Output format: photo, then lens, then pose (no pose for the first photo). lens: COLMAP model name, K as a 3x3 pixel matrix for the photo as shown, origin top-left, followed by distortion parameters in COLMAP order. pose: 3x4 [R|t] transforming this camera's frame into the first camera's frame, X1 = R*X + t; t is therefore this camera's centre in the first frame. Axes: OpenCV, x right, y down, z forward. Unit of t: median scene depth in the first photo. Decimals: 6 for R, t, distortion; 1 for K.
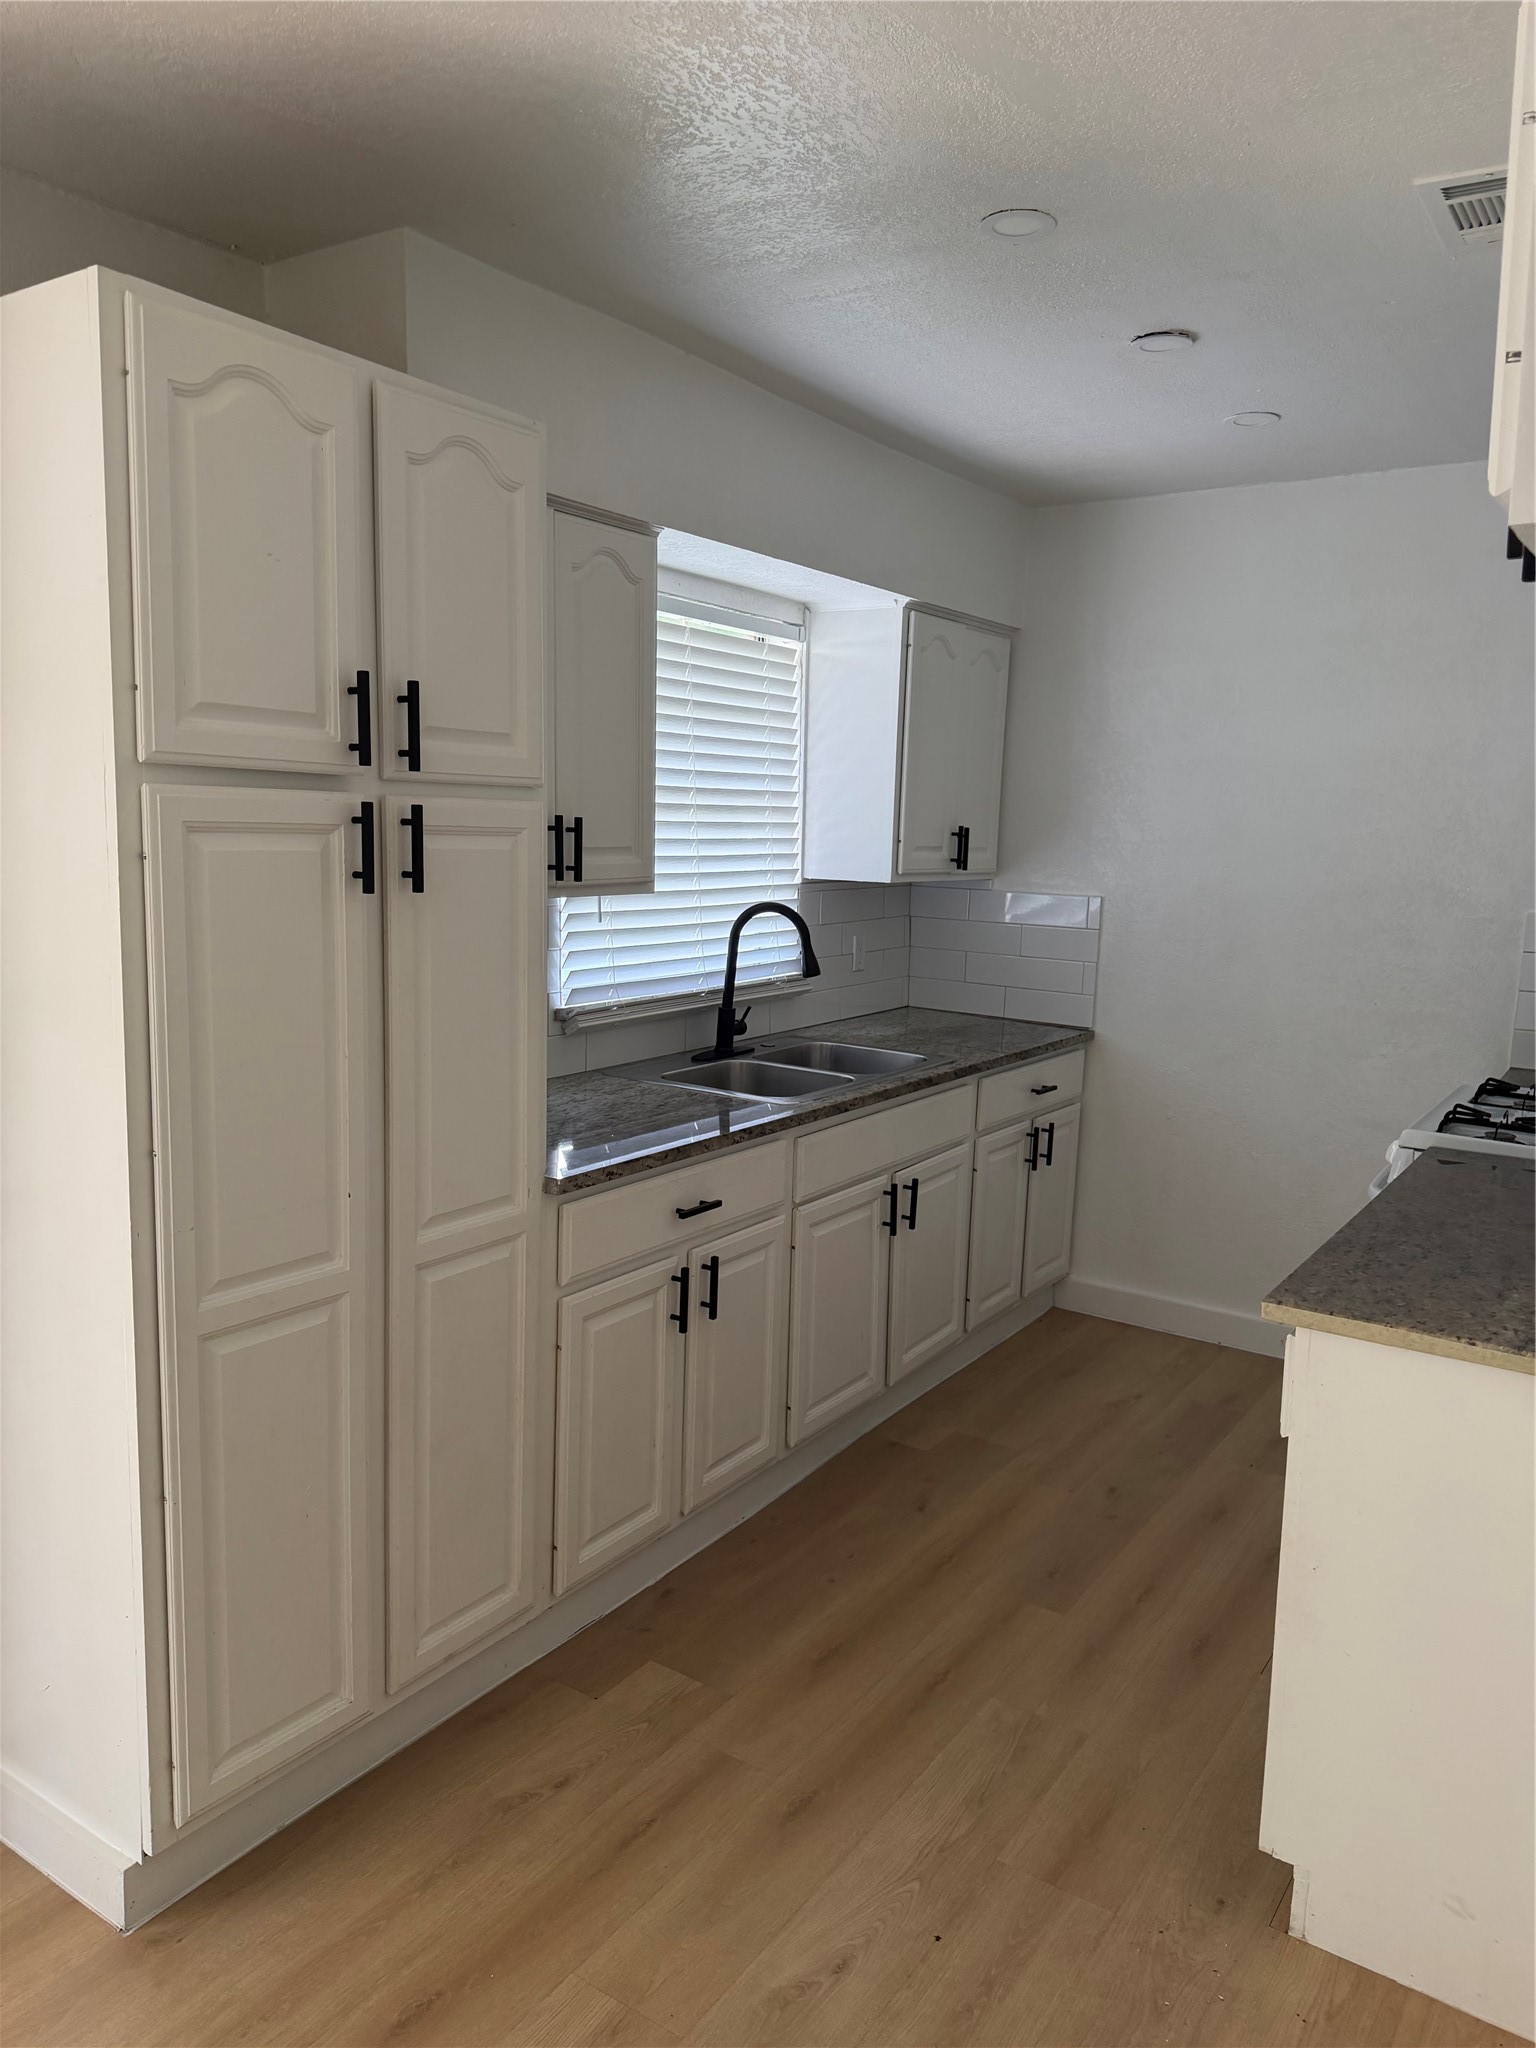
lens RADIAL K [[1449.9, 0, 768.0], [0, 1449.9, 1024.0], [0, 0, 1]] dist [0.087706, -0.139576]
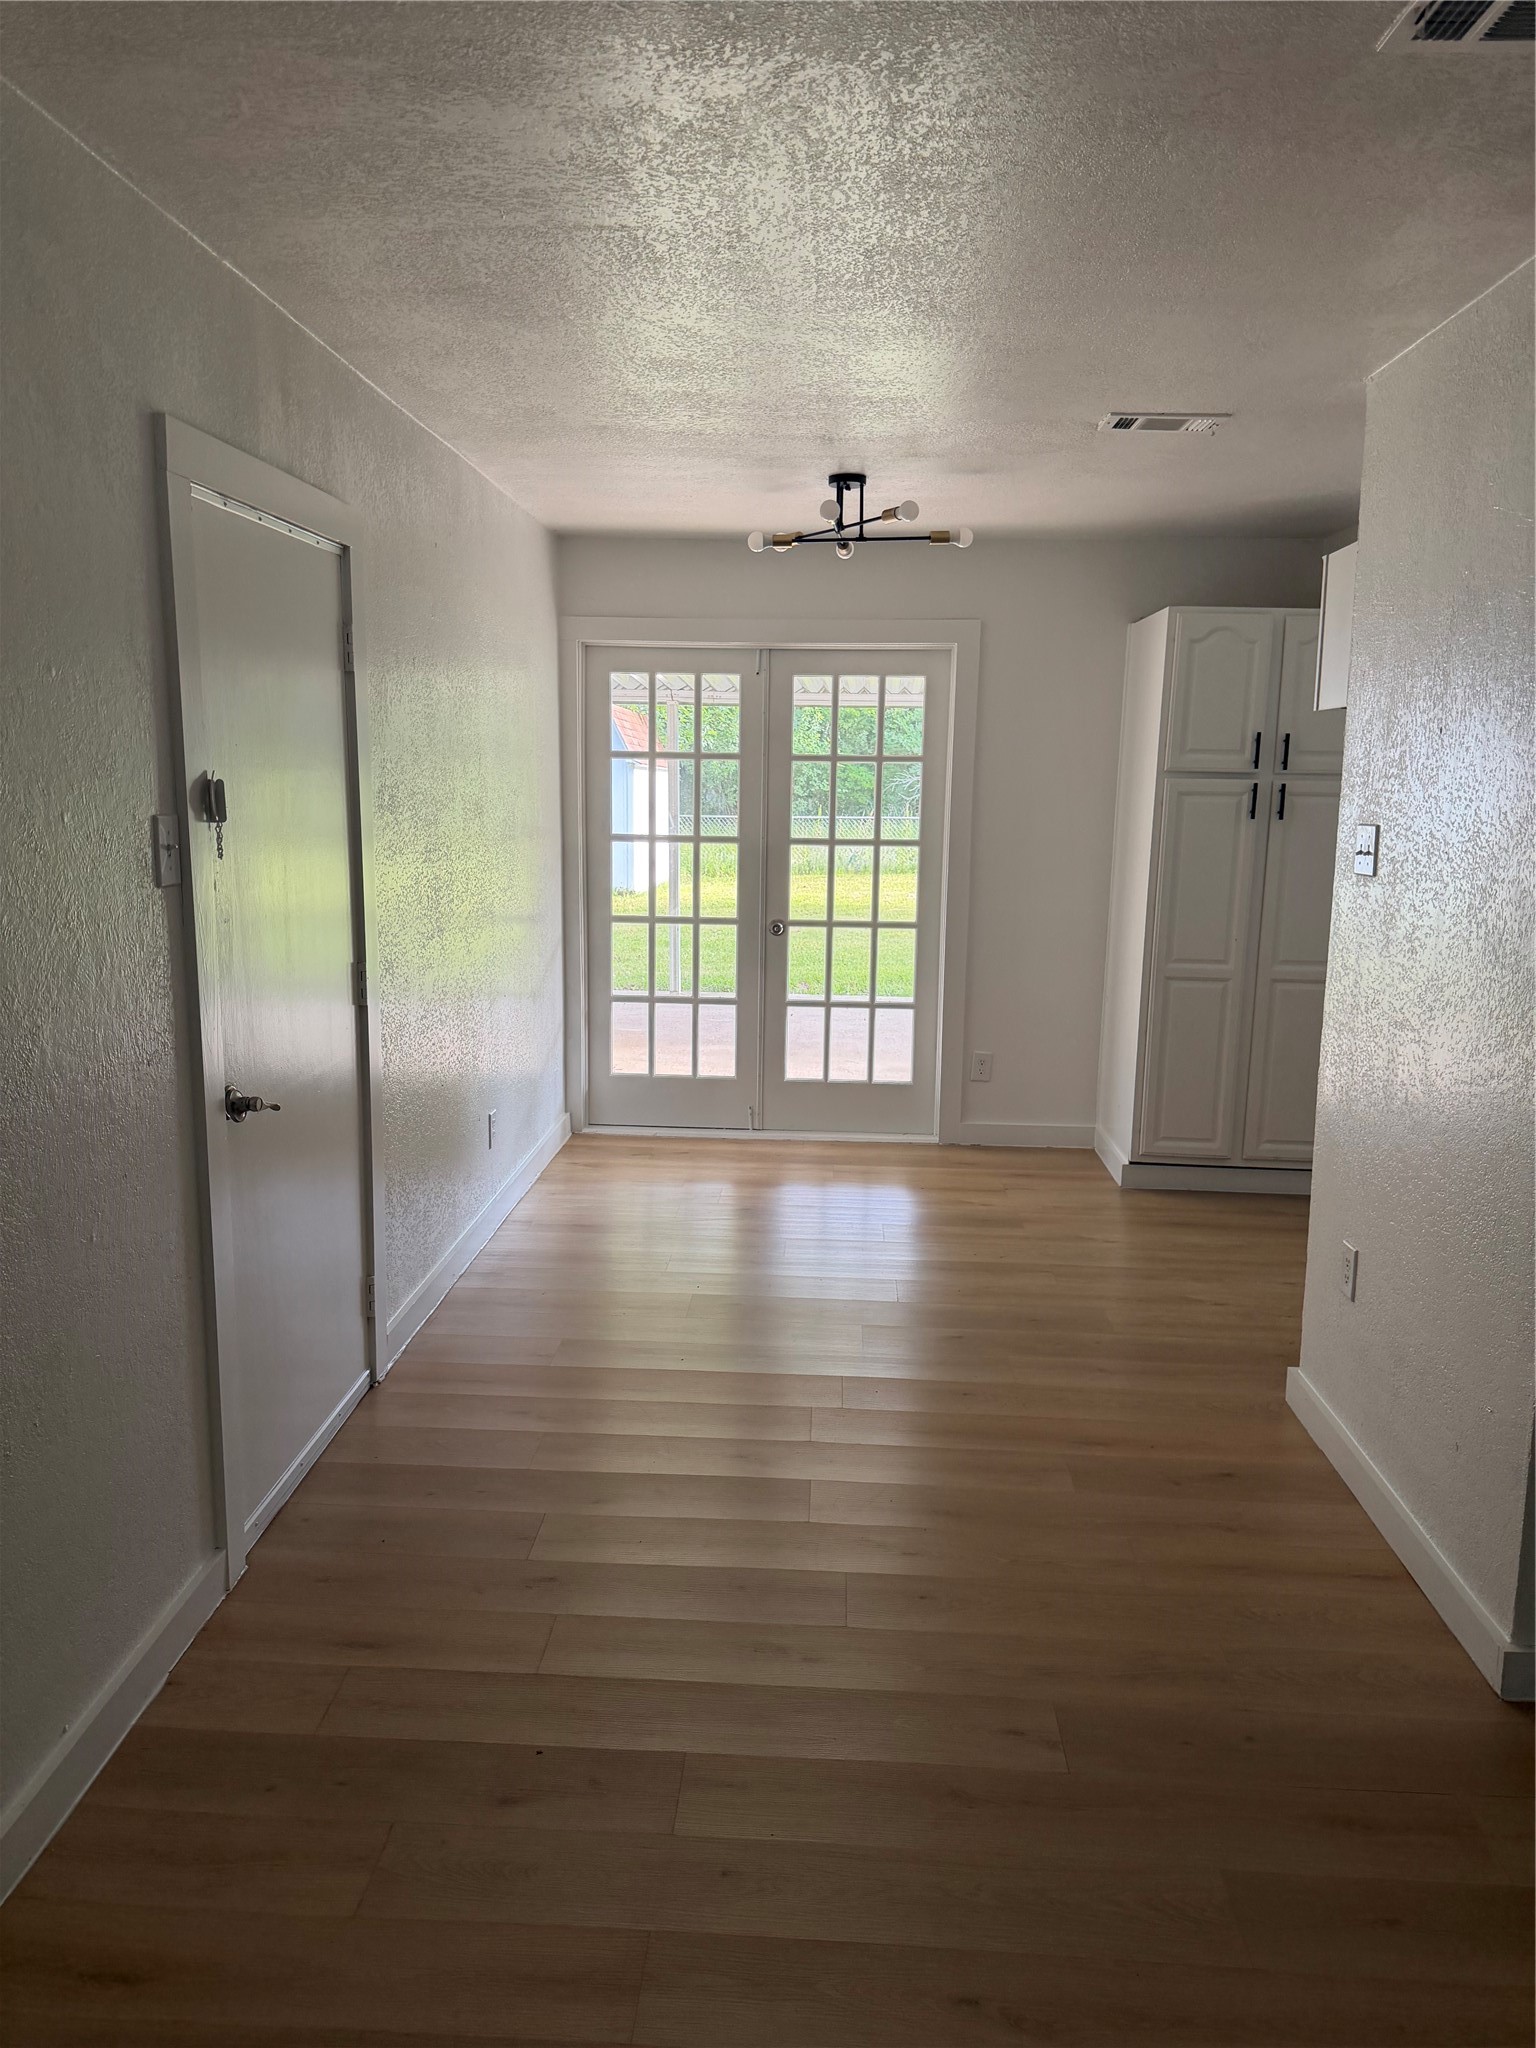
lens RADIAL K [[1449.9, 0, 768.0], [0, 1449.9, 1024.0], [0, 0, 1]] dist [0.087706, -0.139576]
pose [[0.525338, 0.135104, -0.840099, 1.486501], [-0.121732, 0.989091, 0.082942, 0.156491], [0.842141, 0.058695, 0.536054, -1.066749]]
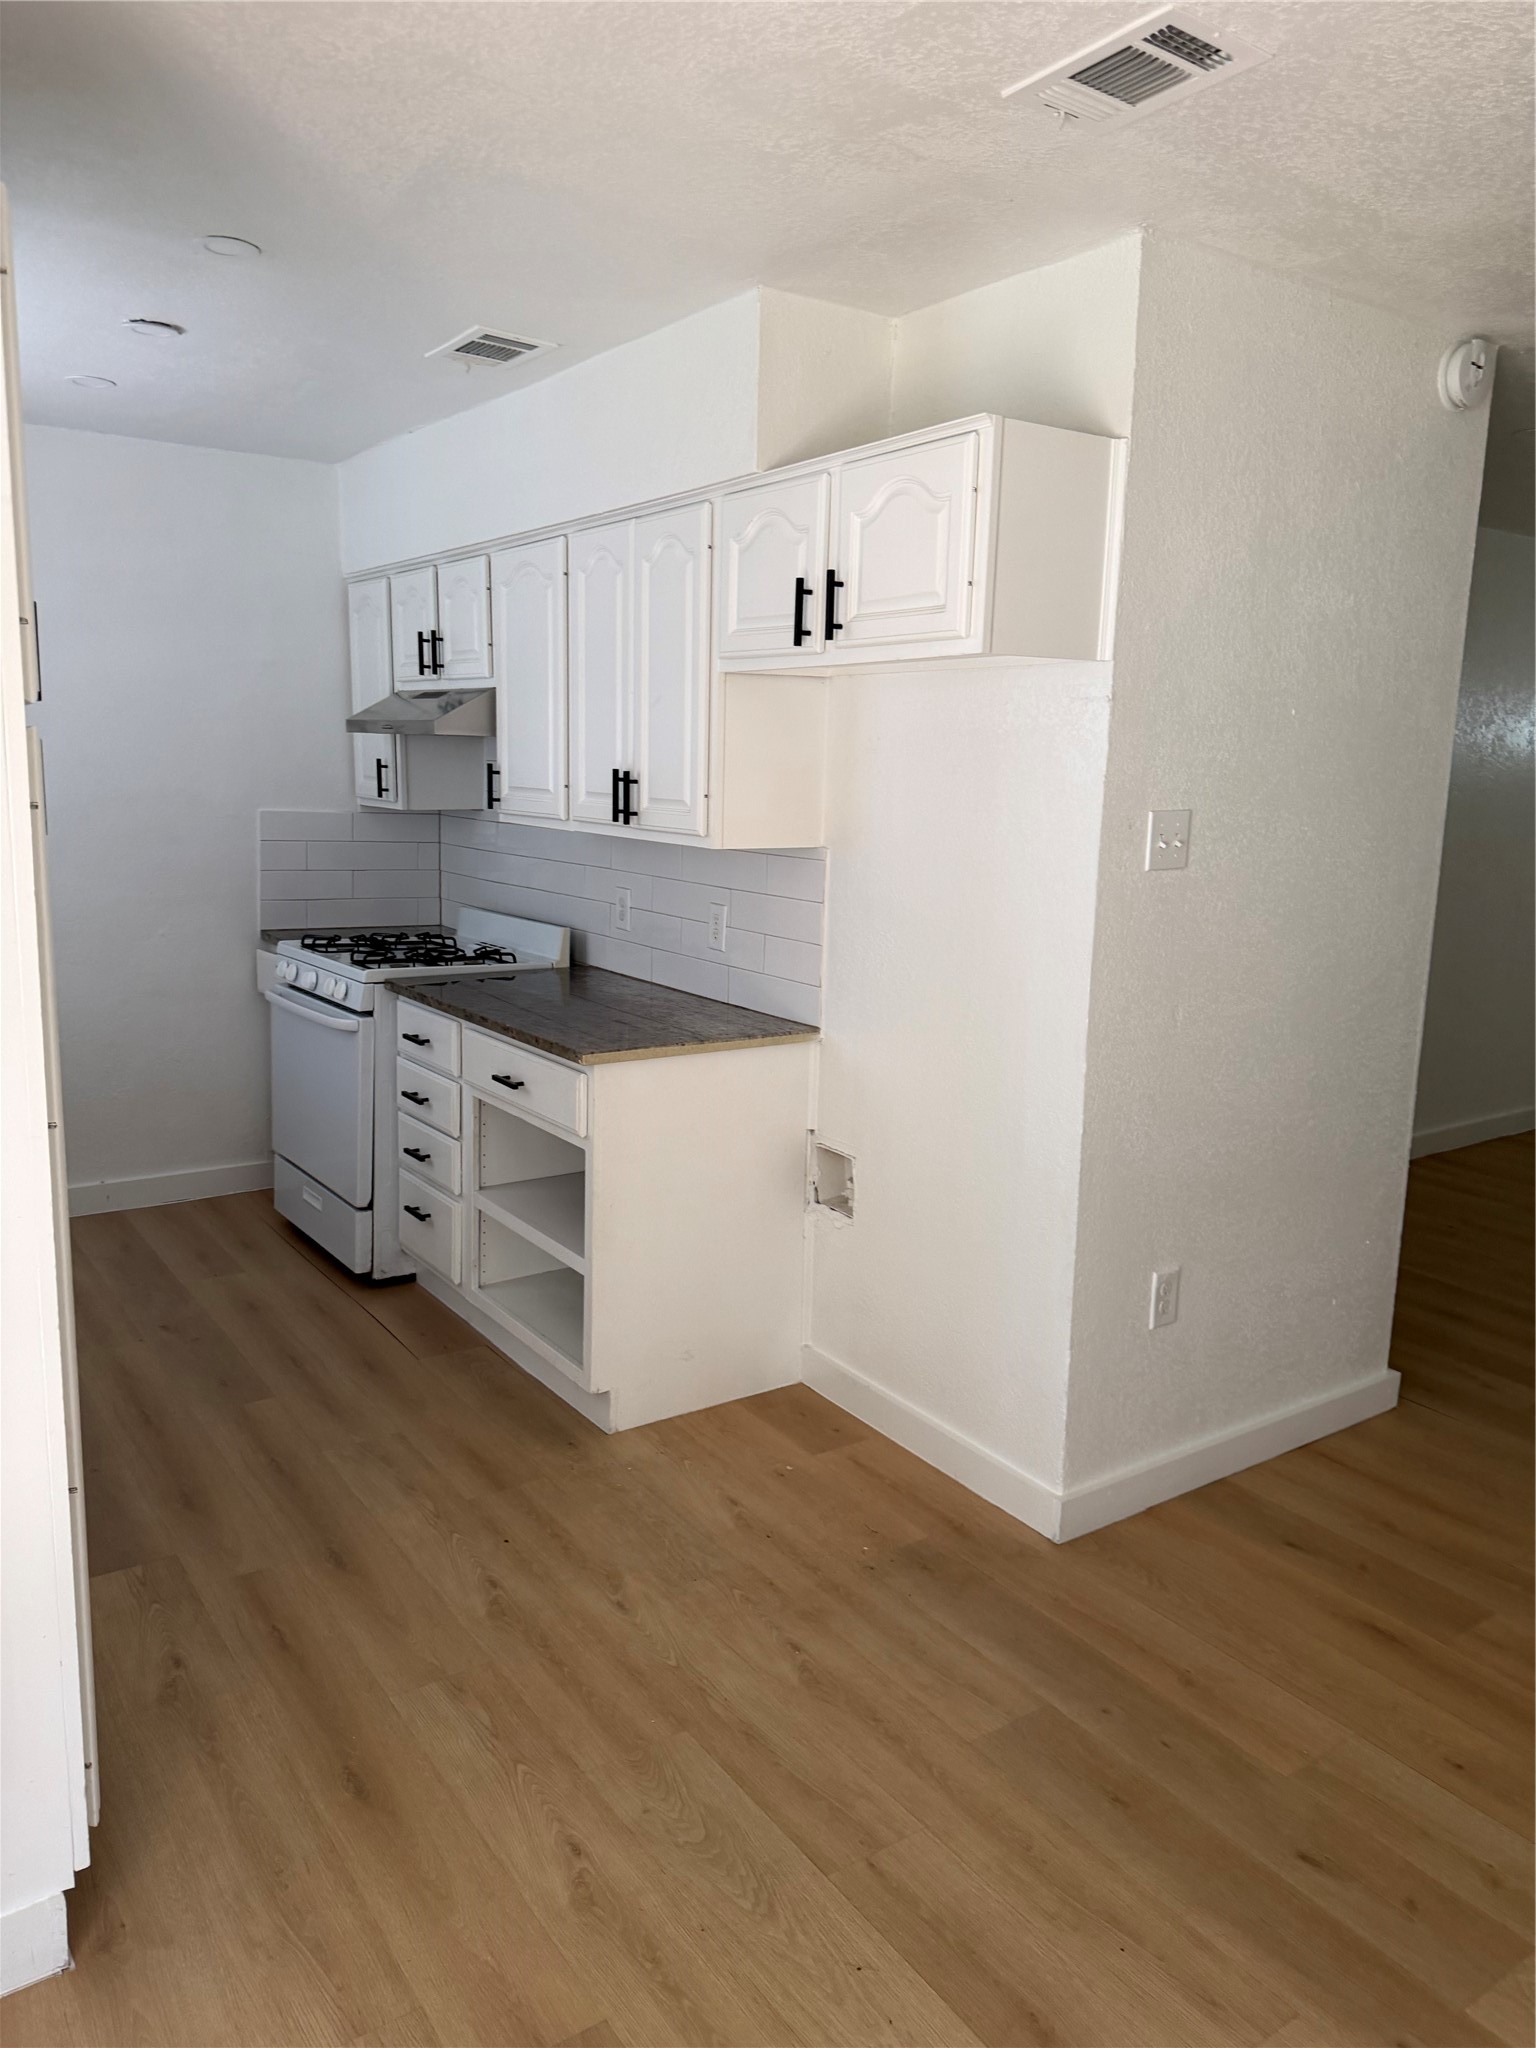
lens RADIAL K [[1444.1, 0, 768.0], [0, 1444.1, 1024.0], [0, 0, 1]] dist [0.186004, -0.311782]
pose [[0.352700, -0.179616, 0.918336, -1.008398], [0.111520, 0.982478, 0.149330, -0.059021], [-0.929067, 0.049744, 0.366551, 0.204612]]
